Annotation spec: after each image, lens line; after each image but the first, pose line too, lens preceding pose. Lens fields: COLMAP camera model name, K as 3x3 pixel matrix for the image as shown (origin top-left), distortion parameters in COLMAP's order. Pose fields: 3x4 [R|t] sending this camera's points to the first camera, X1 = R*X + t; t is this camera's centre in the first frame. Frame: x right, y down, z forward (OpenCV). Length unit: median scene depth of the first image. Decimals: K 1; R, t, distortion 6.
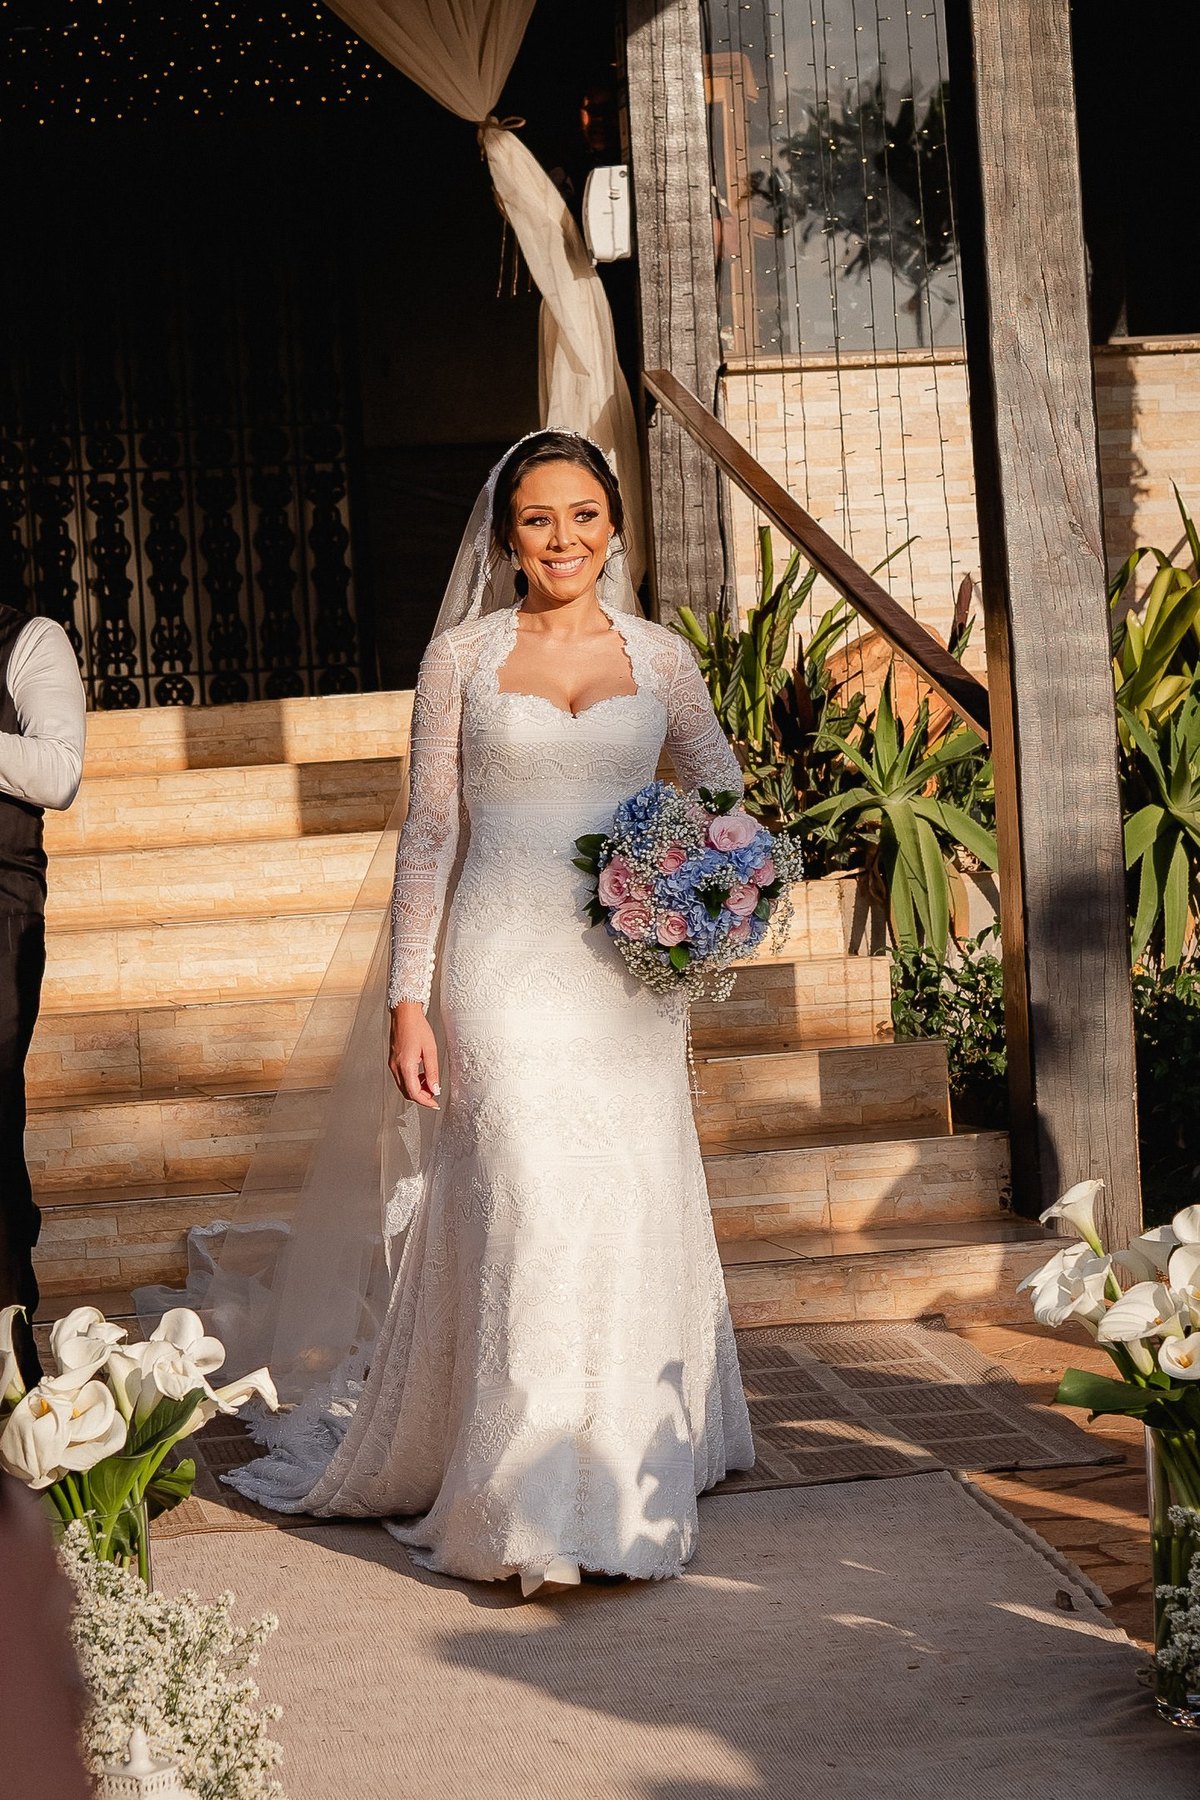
lens RADIAL K [[6383.0, 0, 599.2], [0, 6383.0, 900.8], [0, 0, 1]] dist [0.035616, 0.731791]
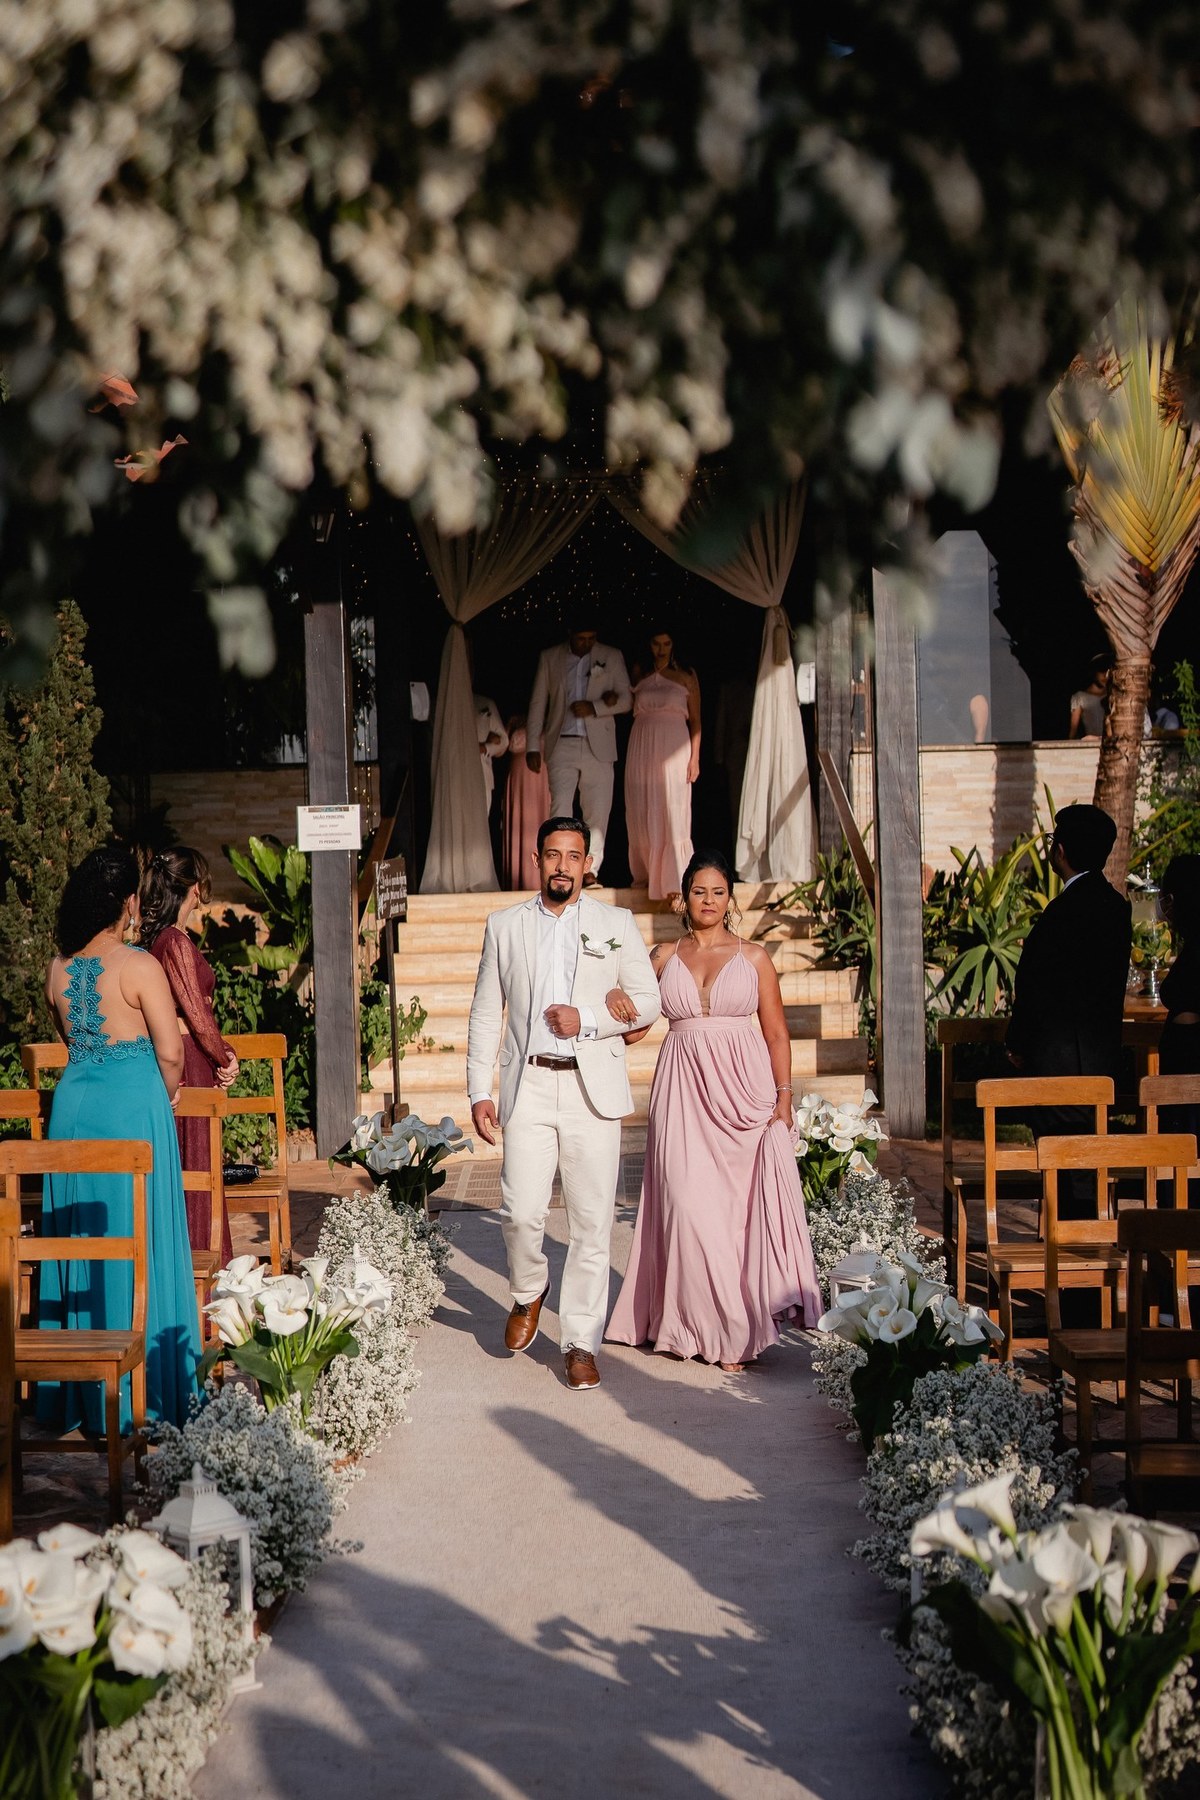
lens RADIAL K [[3265.2, 0, 503.9], [0, 3265.2, 1021.4], [0, 0, 1]] dist [-0.020001, 0.197754]
pose [[0.984650, 0.038493, -0.170244, 0.119490], [-0.035623, 0.999168, 0.019881, -0.004141], [0.170868, -0.013511, 0.985201, -0.239200]]
